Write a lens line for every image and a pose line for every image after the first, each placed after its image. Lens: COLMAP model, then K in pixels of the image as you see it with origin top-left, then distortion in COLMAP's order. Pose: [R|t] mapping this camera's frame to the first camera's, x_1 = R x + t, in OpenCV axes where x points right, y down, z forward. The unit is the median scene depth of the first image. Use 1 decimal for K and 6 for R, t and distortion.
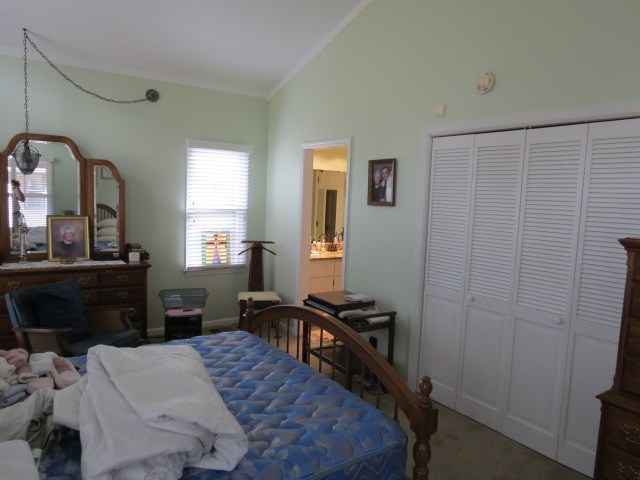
lens RADIAL K [[458.2, 0, 320.0], [0, 458.2, 240.0], [0, 0, 1]] dist [-0.001220, -0.000917]
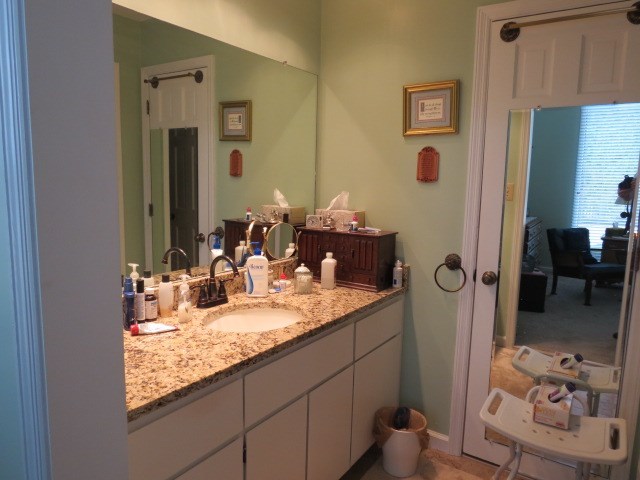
lens RADIAL K [[458.2, 0, 320.0], [0, 458.2, 240.0], [0, 0, 1]] dist [-0.001220, -0.000917]
pose [[0.938072, -0.064146, 0.340450, -0.006160], [0.047514, 0.997244, 0.056977, -0.025305], [-0.343167, -0.037273, 0.938535, 0.548943]]
